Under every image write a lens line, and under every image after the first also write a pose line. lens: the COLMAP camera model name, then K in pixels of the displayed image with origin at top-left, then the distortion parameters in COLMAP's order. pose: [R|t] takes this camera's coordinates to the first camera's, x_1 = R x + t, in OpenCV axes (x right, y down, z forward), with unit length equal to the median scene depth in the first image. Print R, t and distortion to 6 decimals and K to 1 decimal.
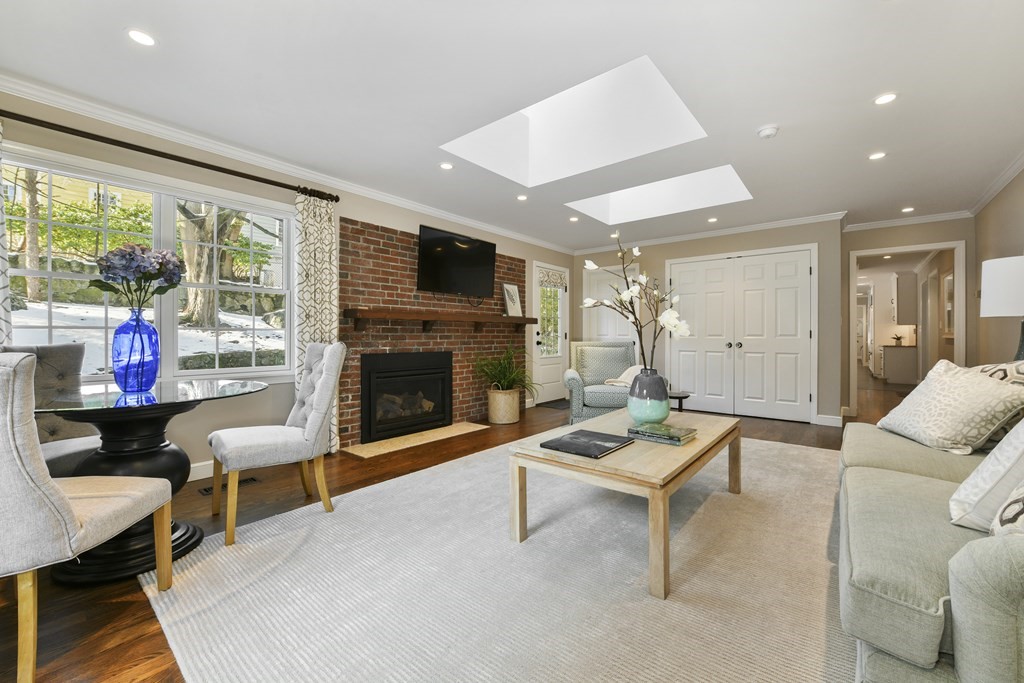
lens RADIAL K [[415.7, 0, 512.5], [0, 415.7, 334.9], [0, 0, 1]] dist [-0.000166, -0.000192]
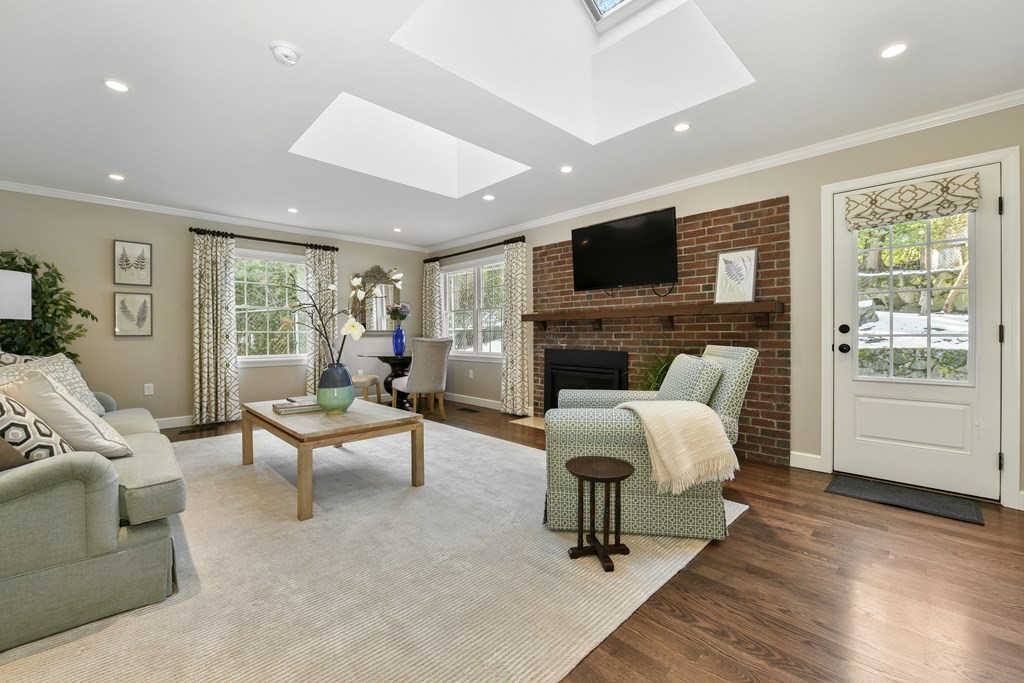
lens RADIAL K [[415.7, 0, 512.5], [0, 415.7, 334.9], [0, 0, 1]] dist [-0.000166, -0.000192]
pose [[-0.110859, 0.001285, -0.993835, 0.841653], [0.004482, 0.999990, 0.000793, 0.001977], [0.993826, -0.004367, -0.110864, 0.951601]]
